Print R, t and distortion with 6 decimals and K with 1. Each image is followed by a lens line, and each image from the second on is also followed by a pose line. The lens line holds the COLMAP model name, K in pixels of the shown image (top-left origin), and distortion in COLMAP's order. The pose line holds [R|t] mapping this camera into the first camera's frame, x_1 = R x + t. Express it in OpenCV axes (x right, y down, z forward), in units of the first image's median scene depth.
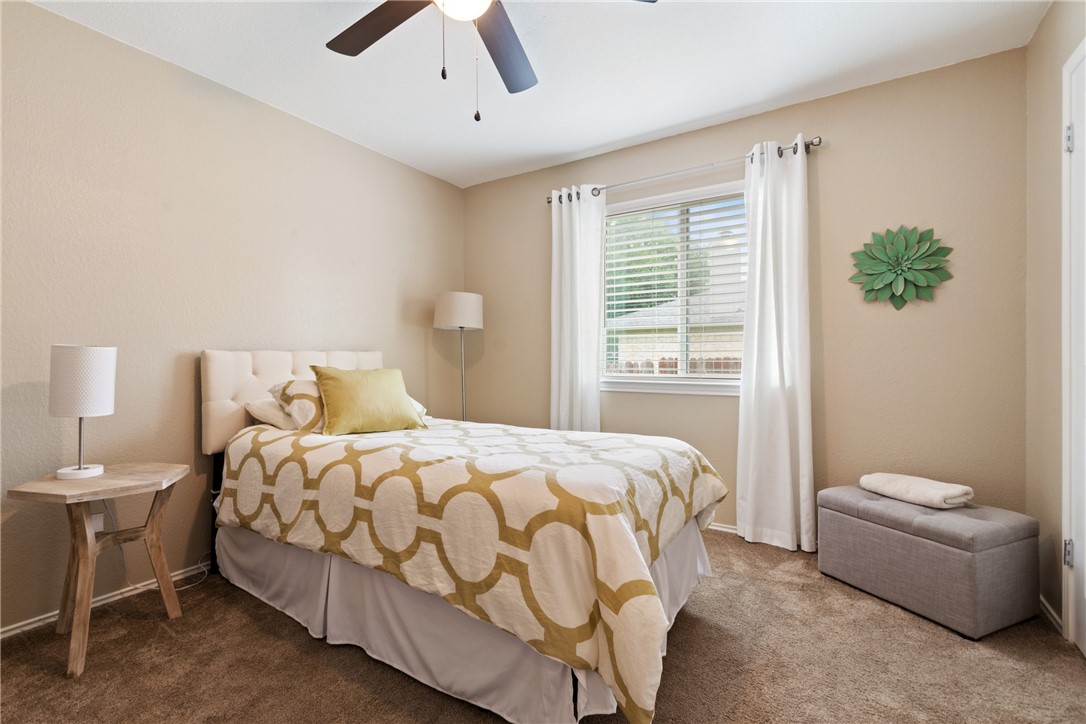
lens RADIAL K [[484.2, 0, 543.9], [0, 484.2, 354.0], [0, 0, 1]] dist [0.002426, -0.001958]
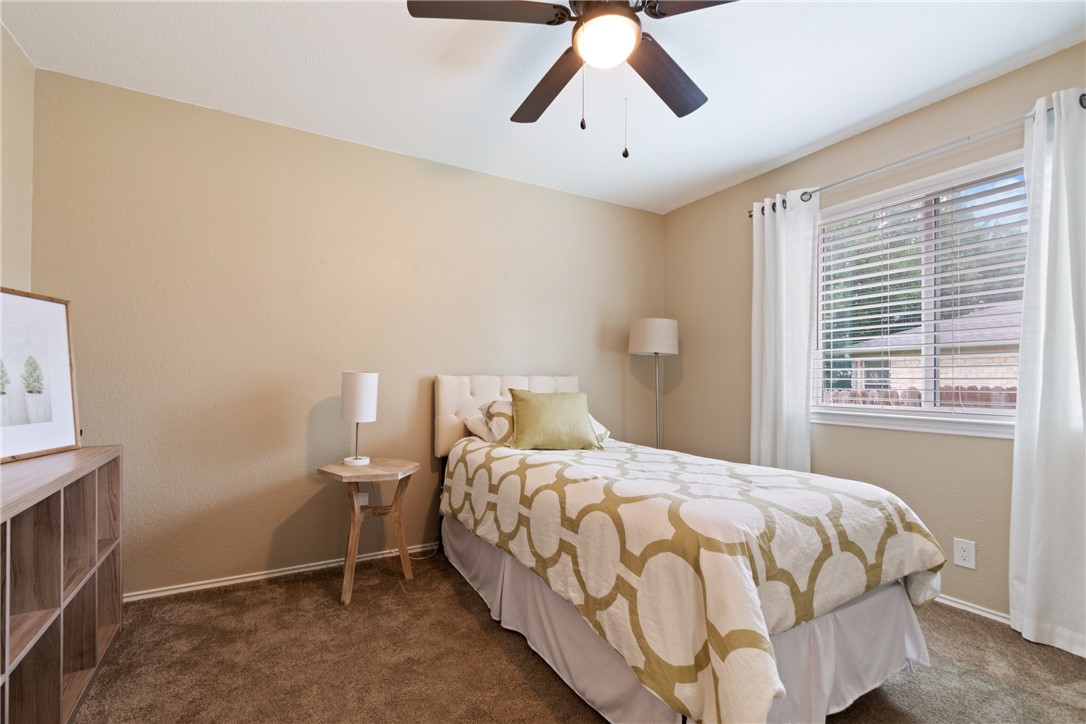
lens RADIAL K [[484.2, 0, 540.4], [0, 484.2, 368.4], [0, 0, 1]] dist [0.002426, -0.001958]
pose [[0.881611, -0.002450, -0.471970, 0.152232], [-0.007023, 0.999808, -0.018309, -0.004524], [0.471924, 0.019456, 0.881425, 0.001100]]
